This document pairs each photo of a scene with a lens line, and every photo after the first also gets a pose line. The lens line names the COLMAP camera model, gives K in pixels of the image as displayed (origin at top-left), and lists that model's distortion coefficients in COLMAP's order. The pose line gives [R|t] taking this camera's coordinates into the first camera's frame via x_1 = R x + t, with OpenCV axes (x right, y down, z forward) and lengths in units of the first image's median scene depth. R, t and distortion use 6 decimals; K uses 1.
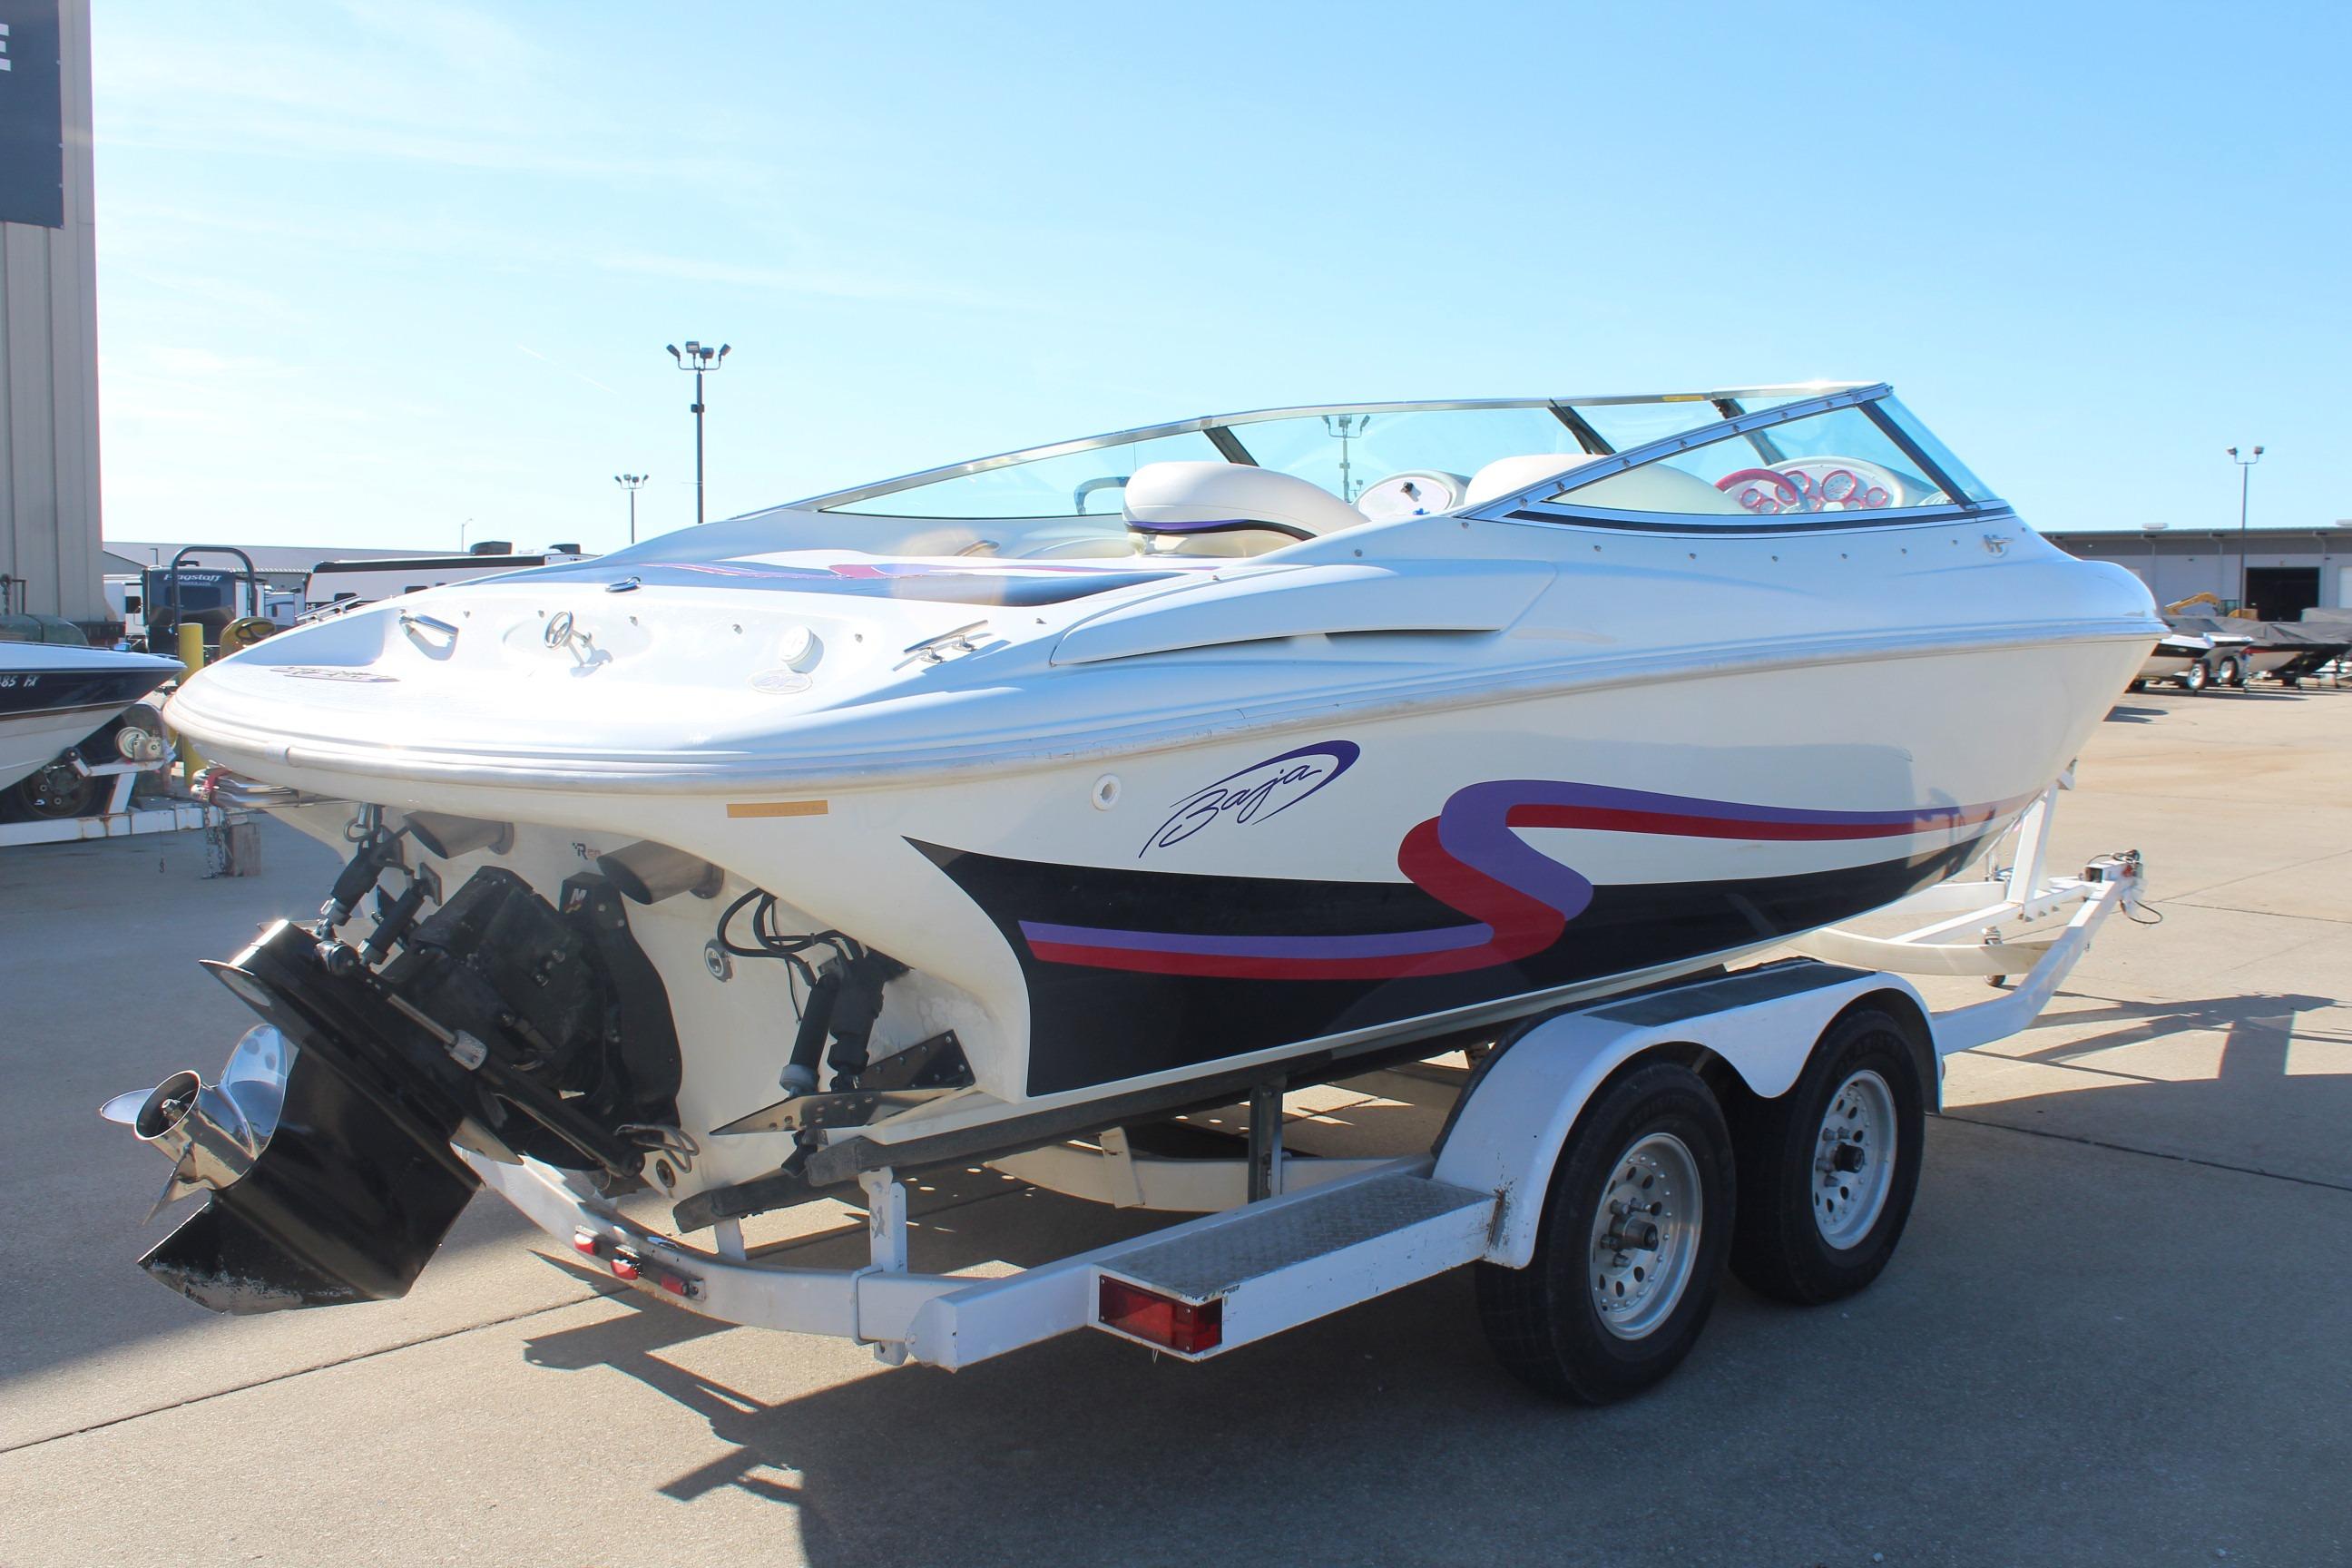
lens RADIAL K [[2179.4, 0, 1190.9], [0, 2179.4, 788.4], [0, 0, 1]] dist [-0.102261, 0.000000]
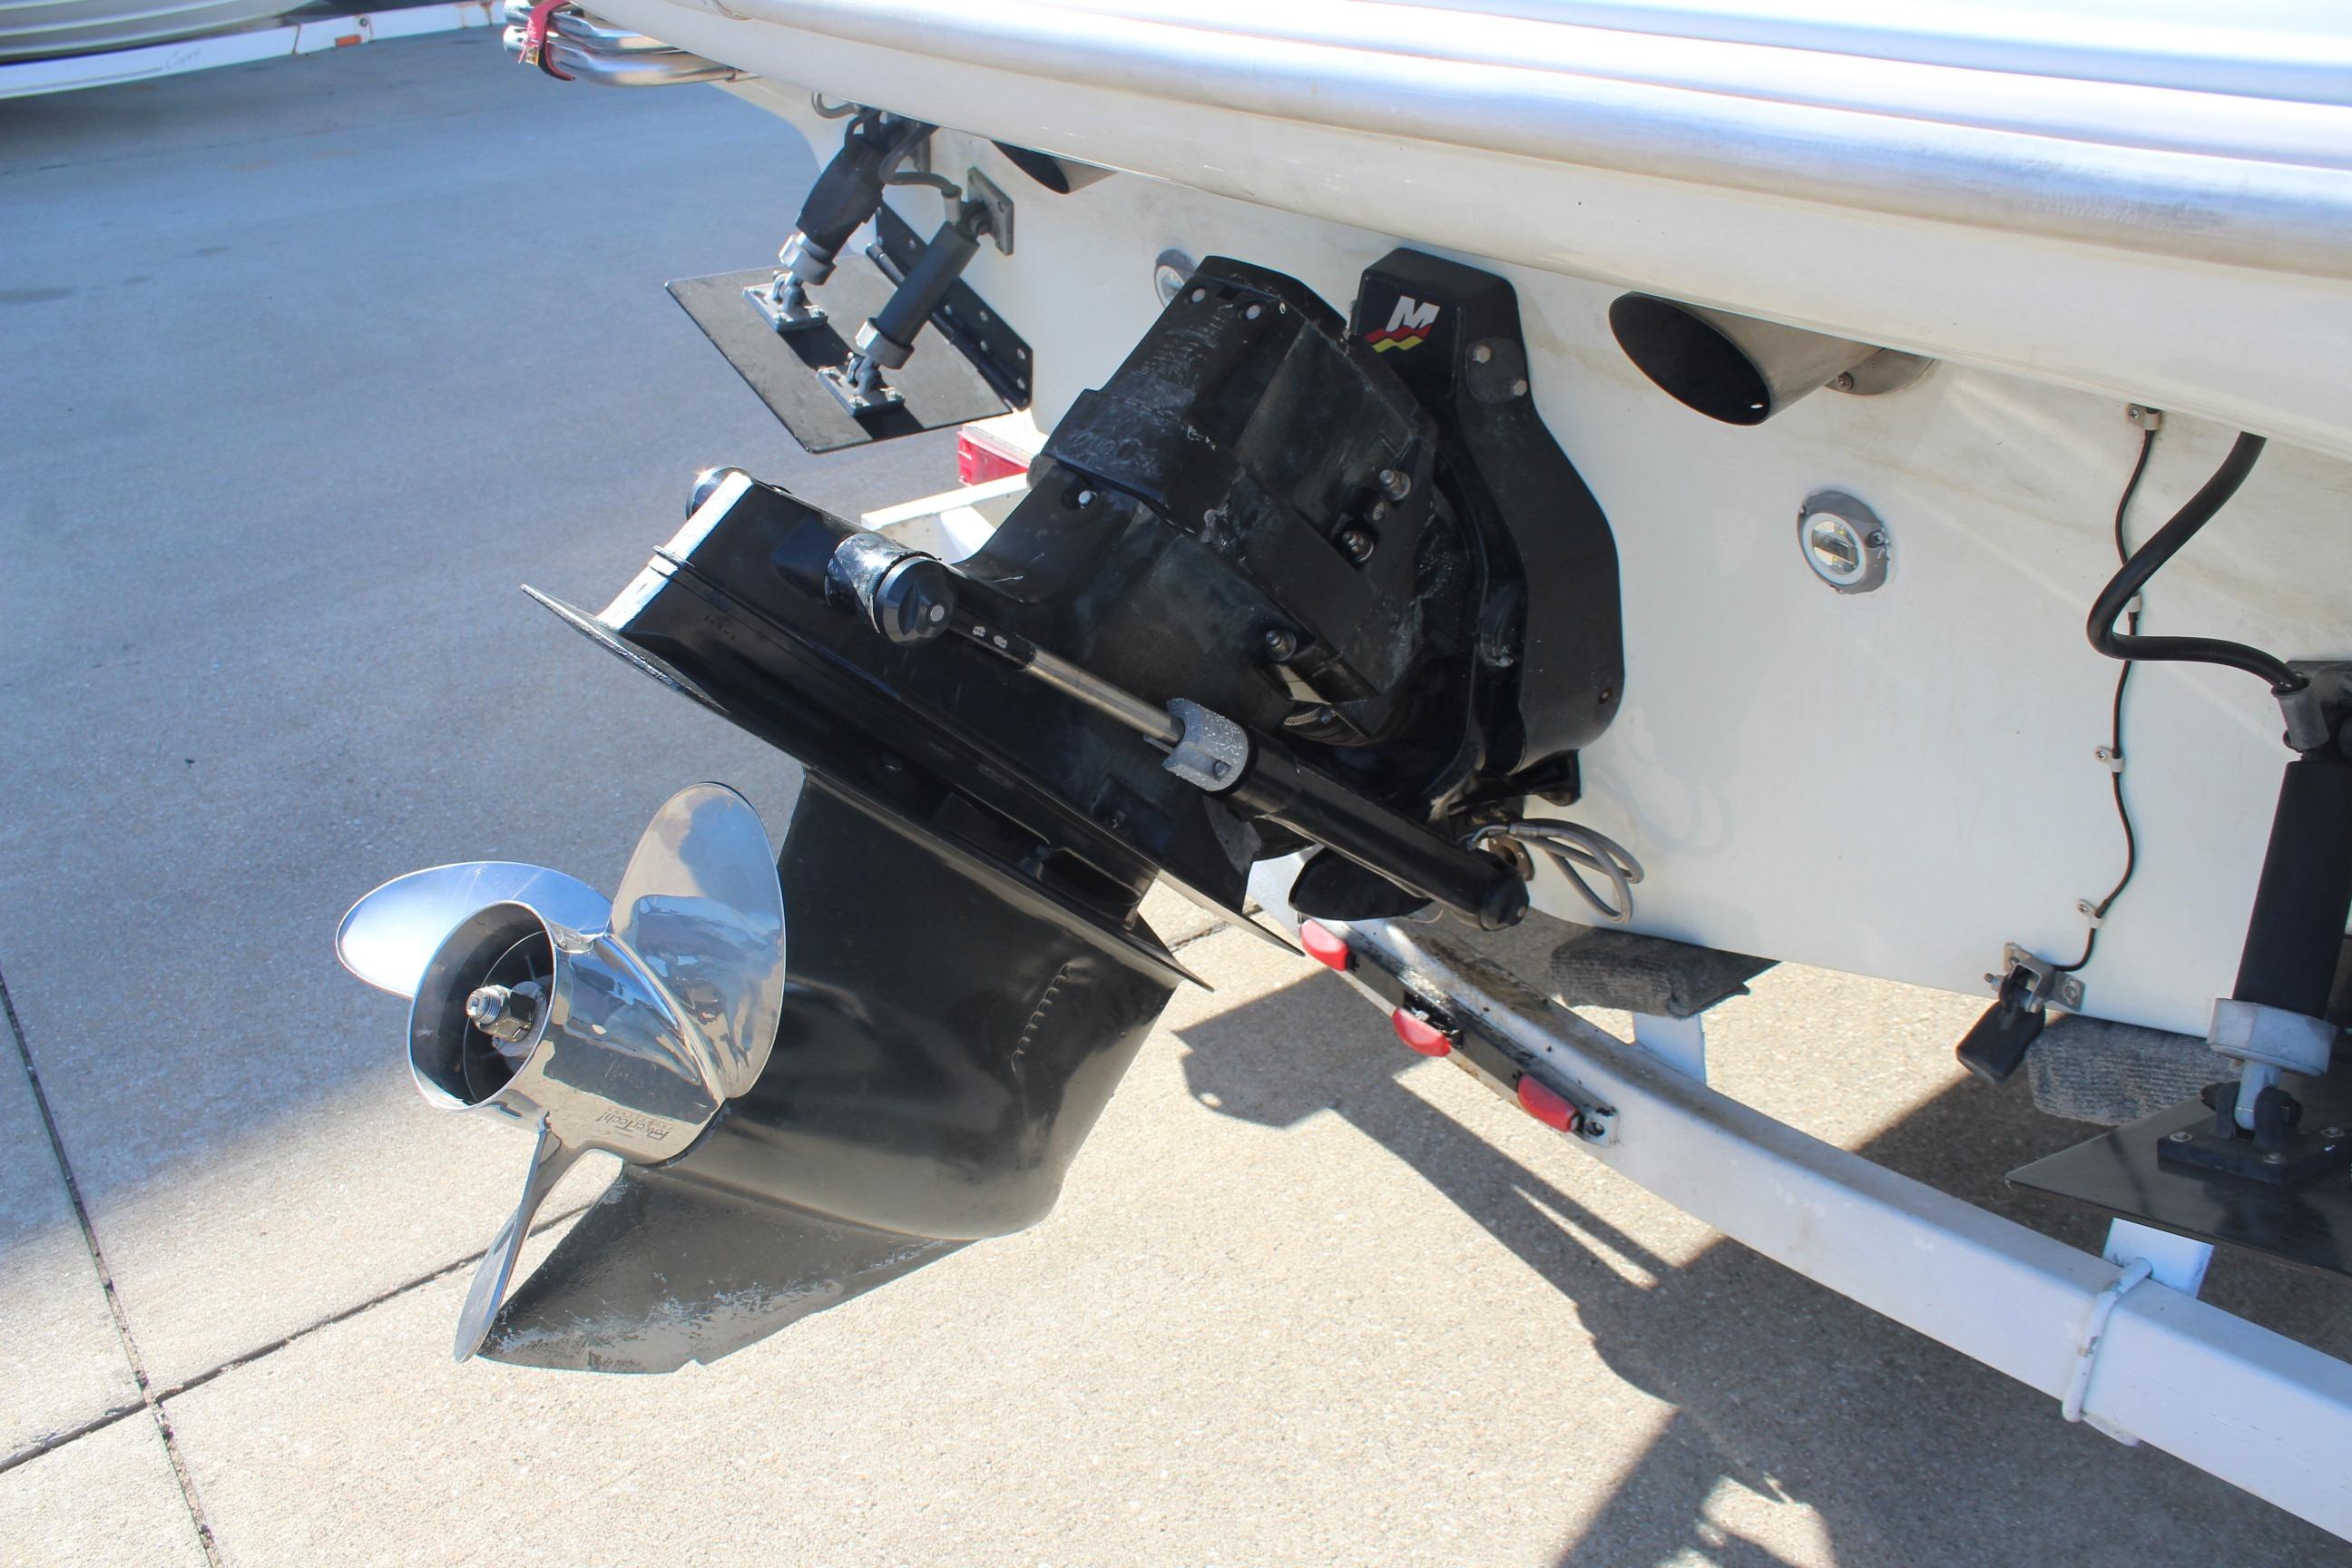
lens RADIAL K [[1940.2, 0, 1161.9], [0, 1940.2, 795.9], [0, 0, 1]] dist [-0.153795, 0.105006]
pose [[0.985640, 0.069966, -0.153681, -0.272612], [-0.000187, 0.910569, 0.413358, -0.018749], [0.168858, -0.407393, 0.897506, 0.634929]]
